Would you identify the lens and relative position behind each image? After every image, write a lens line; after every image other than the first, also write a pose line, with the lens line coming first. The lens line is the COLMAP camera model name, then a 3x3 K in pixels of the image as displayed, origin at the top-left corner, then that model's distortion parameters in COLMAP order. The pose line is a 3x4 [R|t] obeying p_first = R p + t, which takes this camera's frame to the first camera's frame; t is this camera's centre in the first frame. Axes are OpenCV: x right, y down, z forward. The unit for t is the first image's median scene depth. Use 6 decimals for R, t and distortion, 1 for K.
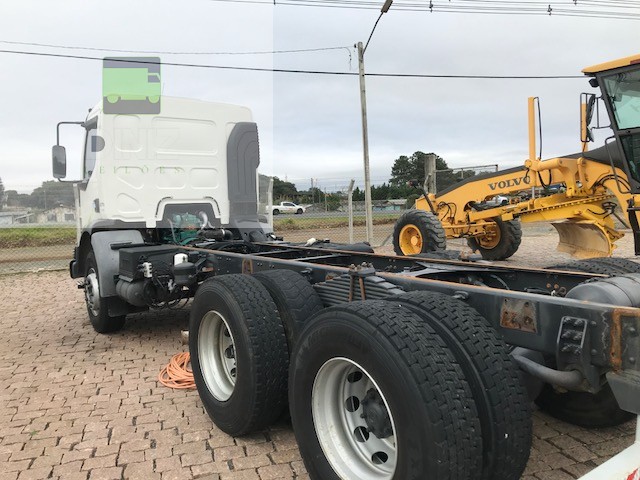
lens RADIAL K [[524.1, 0, 318.3], [0, 524.1, 239.2], [0, 0, 1]] dist [-0.007683, -0.001579]
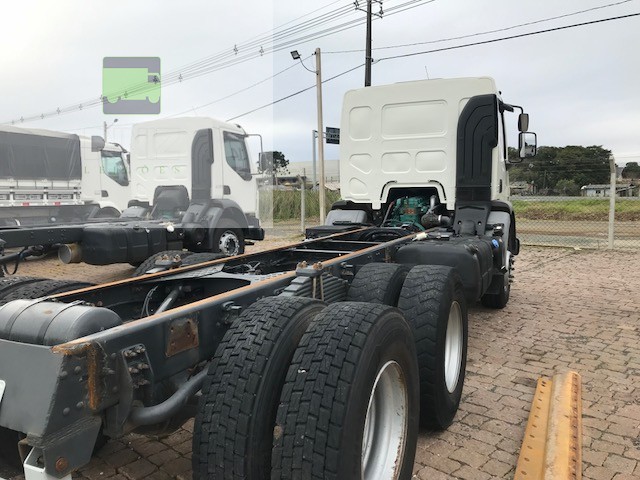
lens RADIAL K [[524.1, 0, 318.9], [0, 524.1, 240.8], [0, 0, 1]] dist [-0.007683, -0.001579]
pose [[0.369576, 0.116302, -0.921894, 0.613186], [-0.059522, 0.993062, 0.101419, -0.056287], [0.927292, 0.017391, 0.373934, 0.446928]]
